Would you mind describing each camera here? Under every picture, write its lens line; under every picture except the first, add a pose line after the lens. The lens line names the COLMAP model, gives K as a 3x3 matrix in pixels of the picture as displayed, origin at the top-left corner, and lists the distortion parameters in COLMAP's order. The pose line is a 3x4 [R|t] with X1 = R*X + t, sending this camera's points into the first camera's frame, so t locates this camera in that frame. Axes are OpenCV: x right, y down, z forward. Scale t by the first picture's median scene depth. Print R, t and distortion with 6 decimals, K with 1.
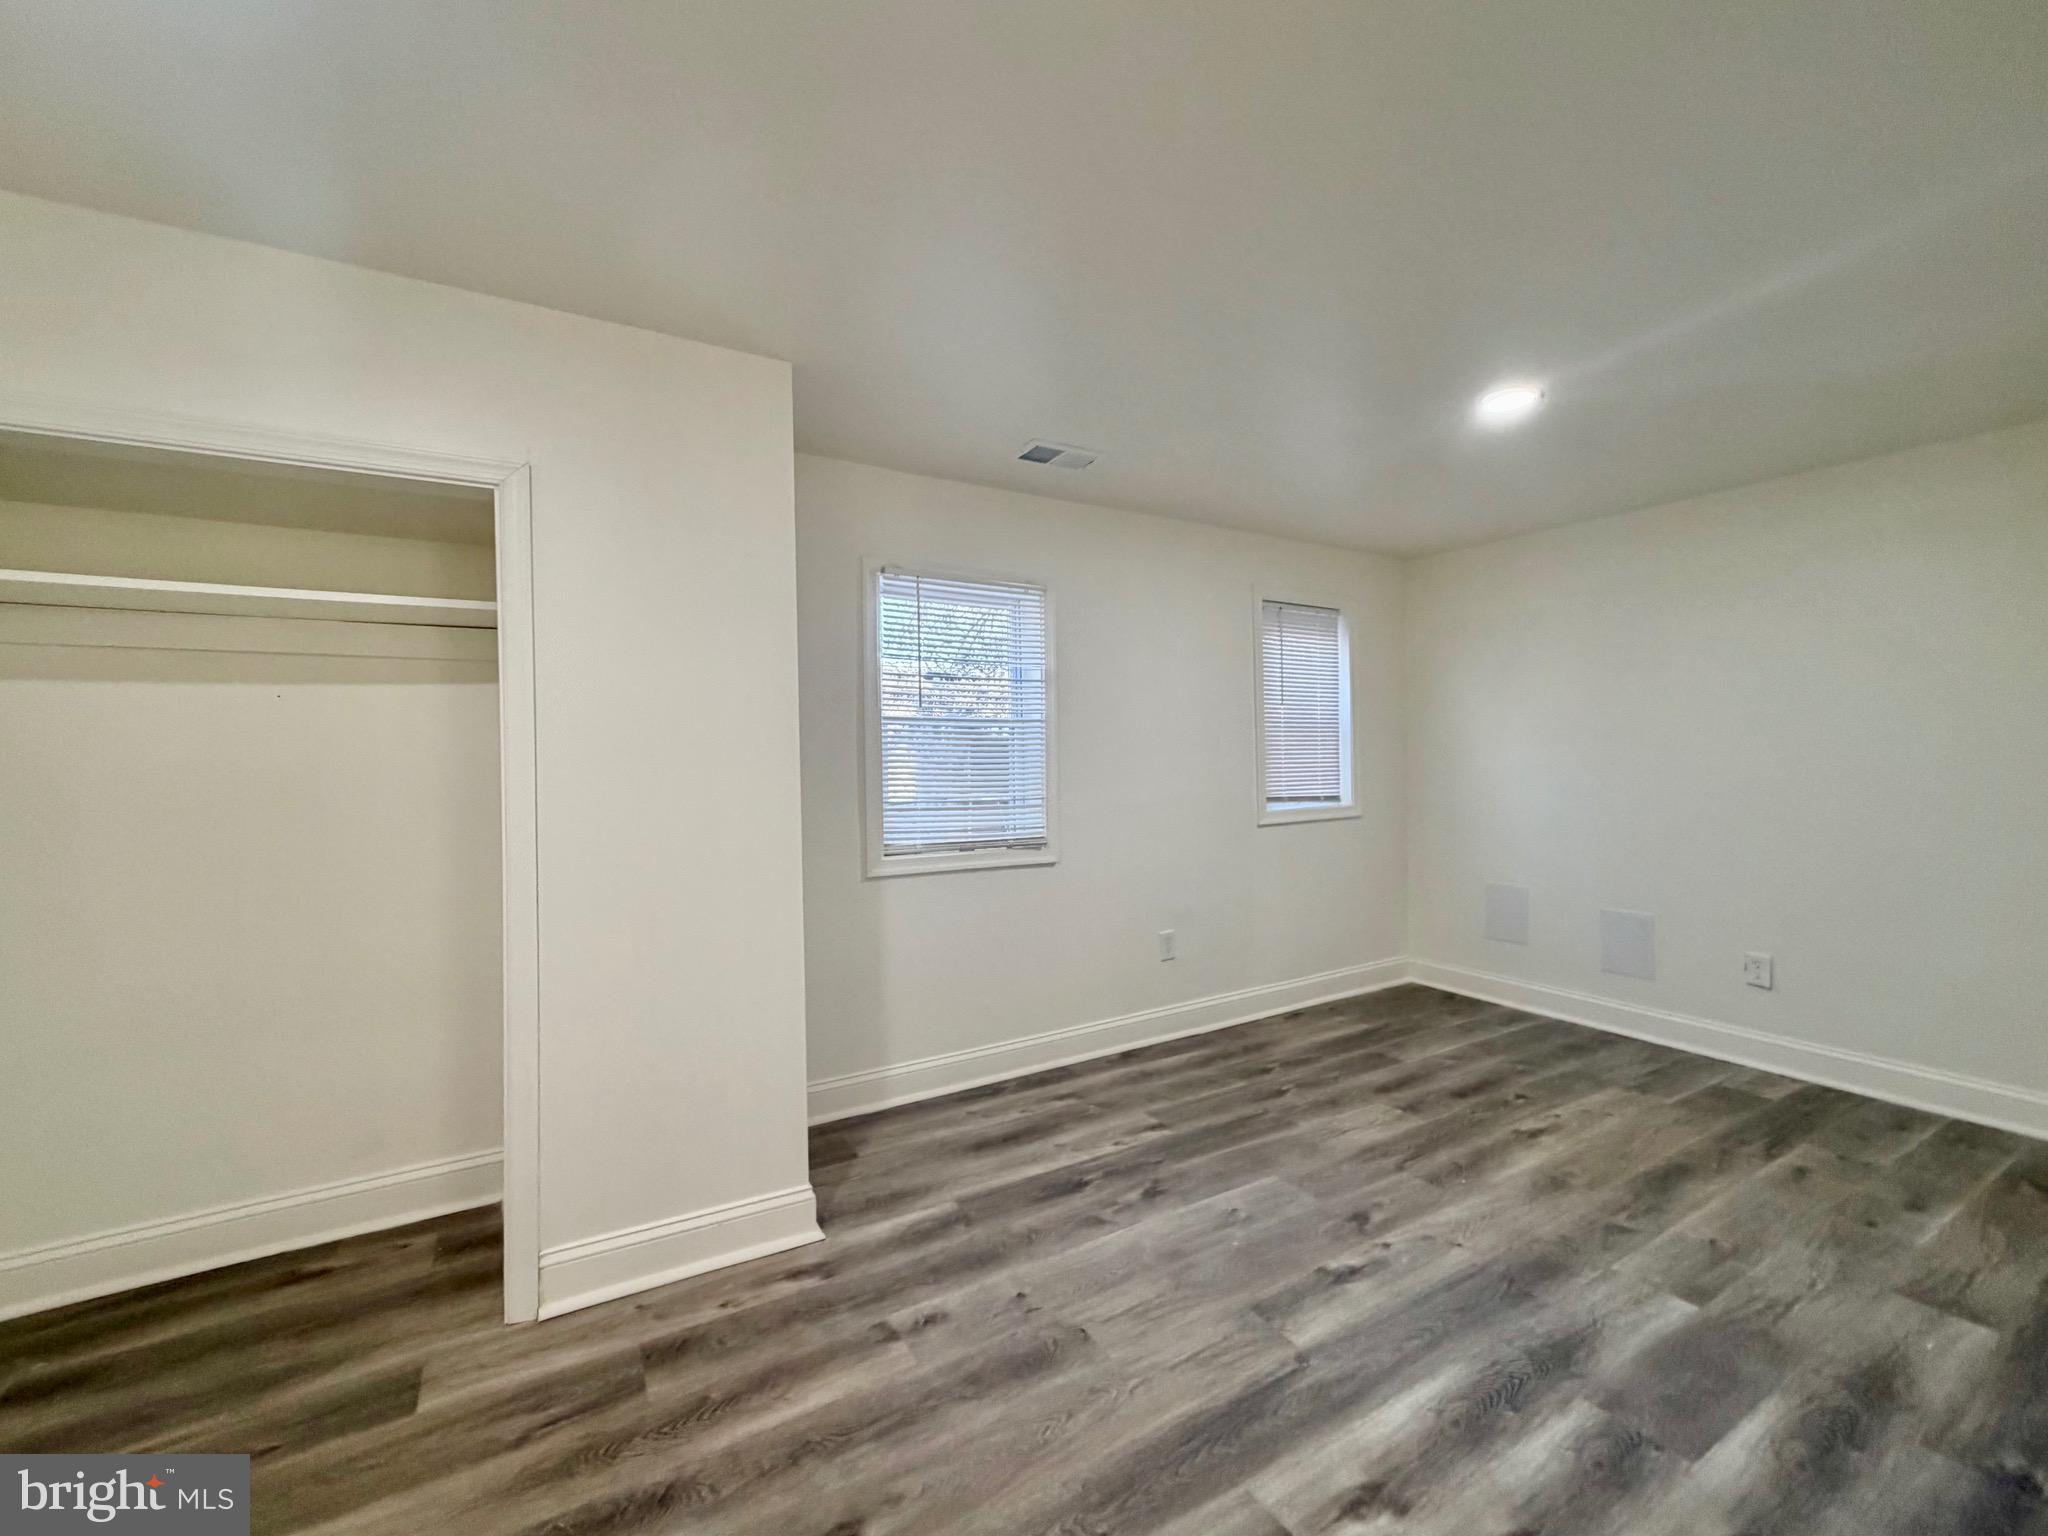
lens RADIAL K [[811.6, 0, 1030.3], [0, 811.6, 770.9], [0, 0, 1]] dist [-0.000764, 0.000134]
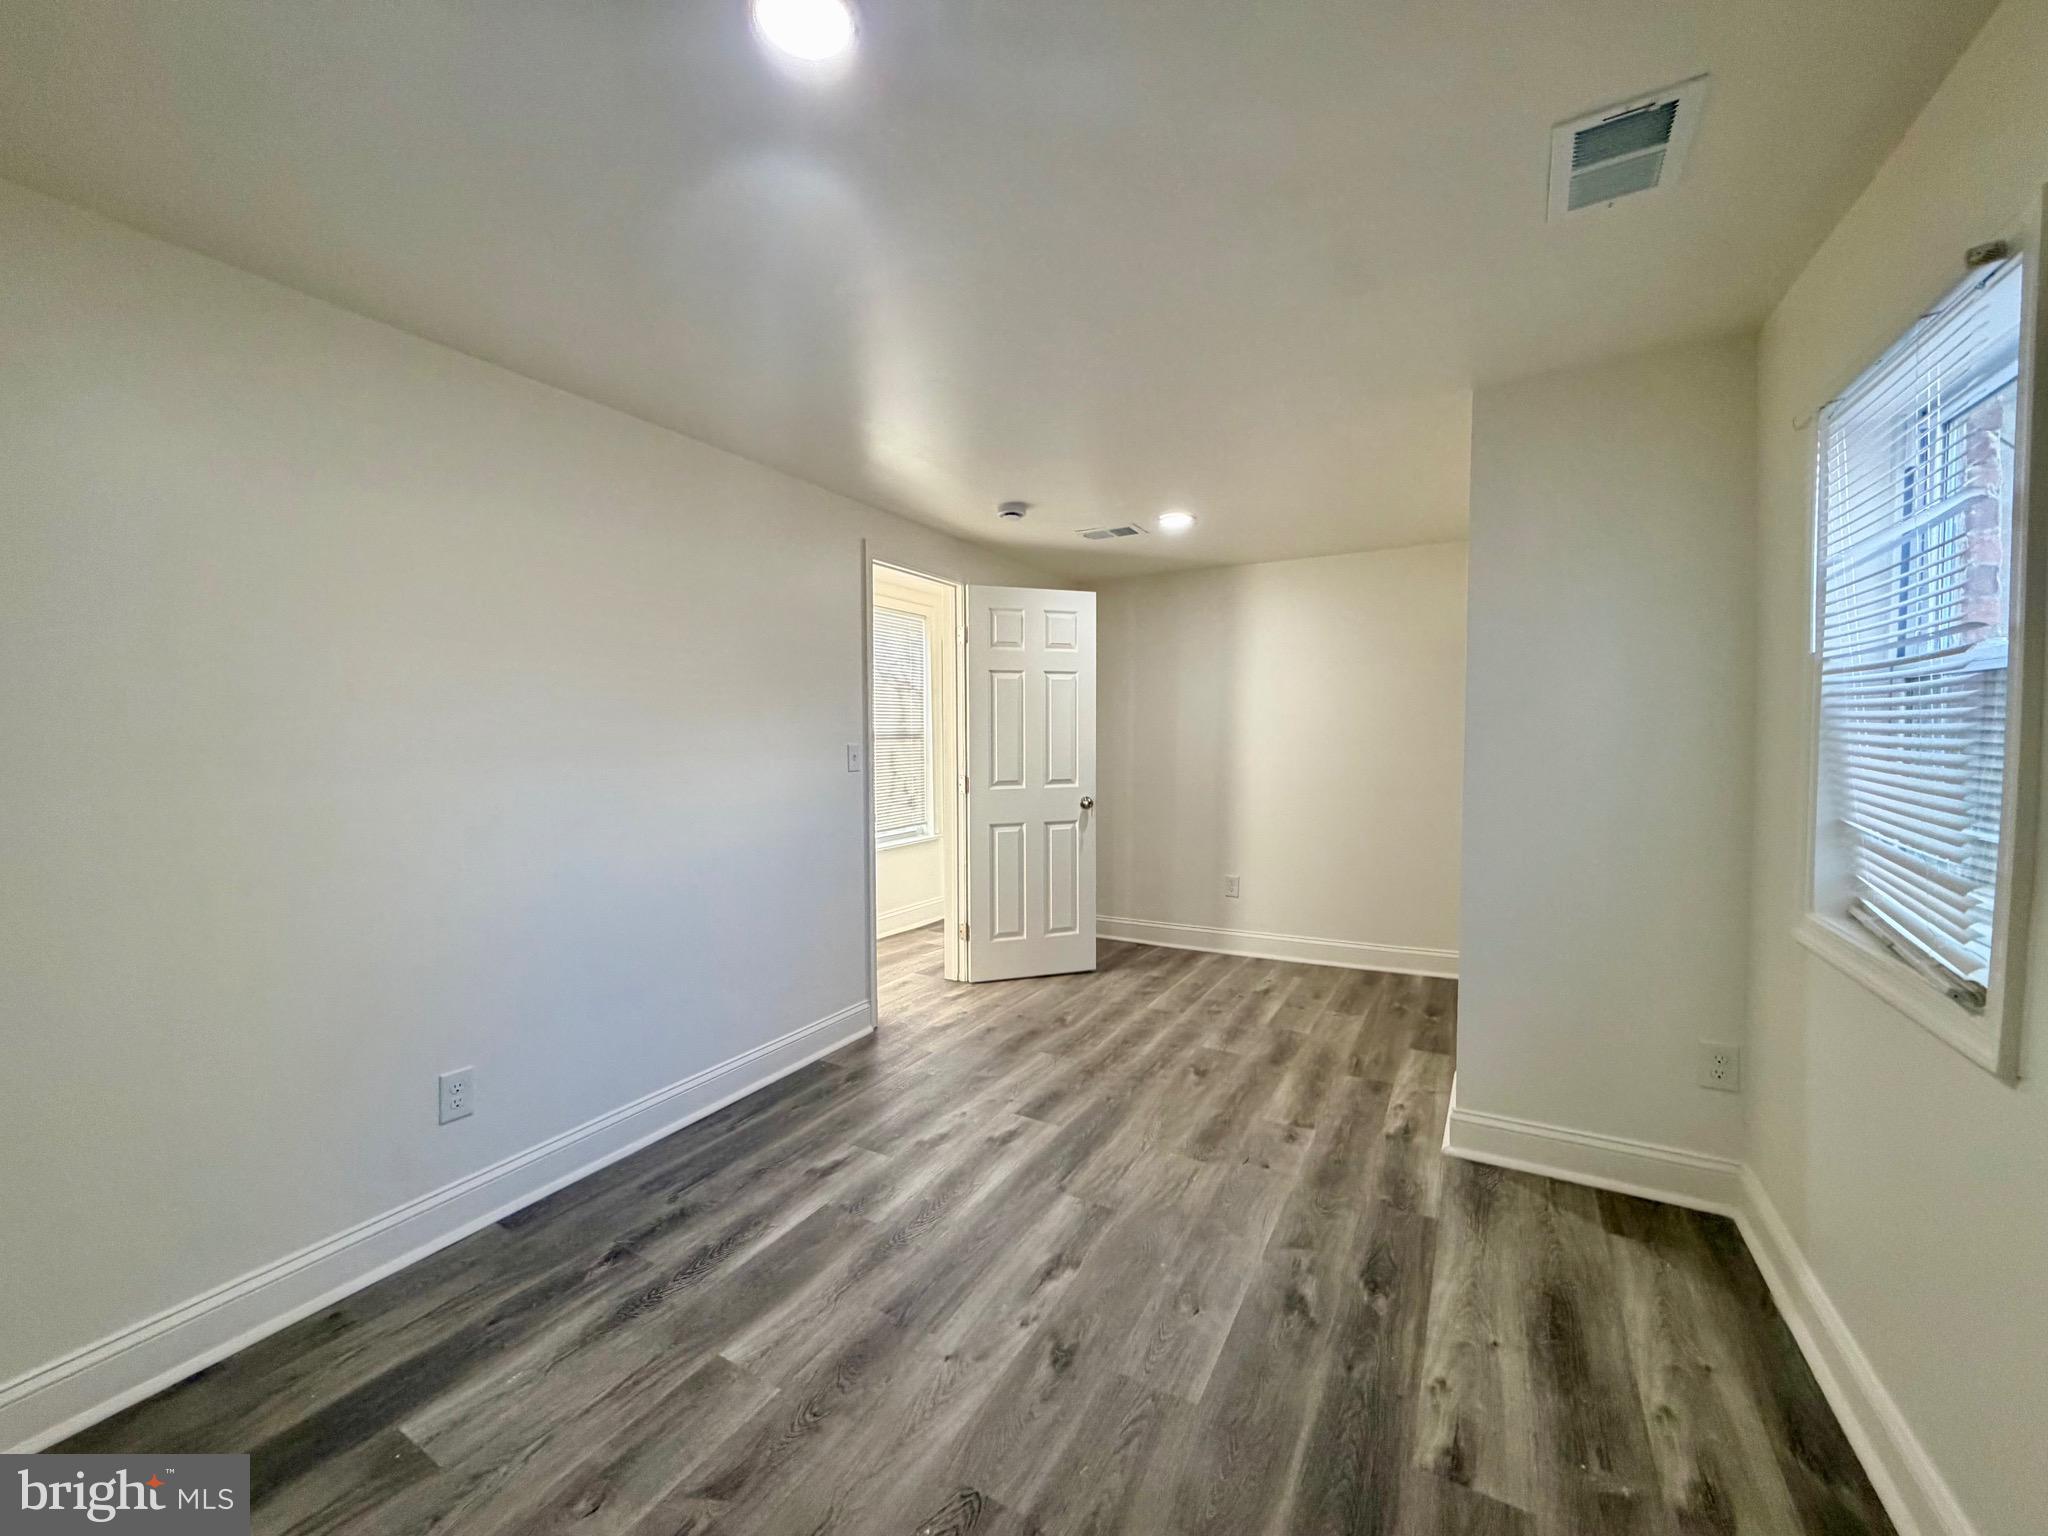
lens RADIAL K [[811.6, 0, 1030.3], [0, 811.6, 770.9], [0, 0, 1]] dist [-0.000764, 0.000134]
pose [[-0.862301, 0.040726, -0.504757, 0.895595], [0.008643, 0.997799, 0.065742, -0.058551], [0.506323, 0.052327, -0.860755, 1.816499]]
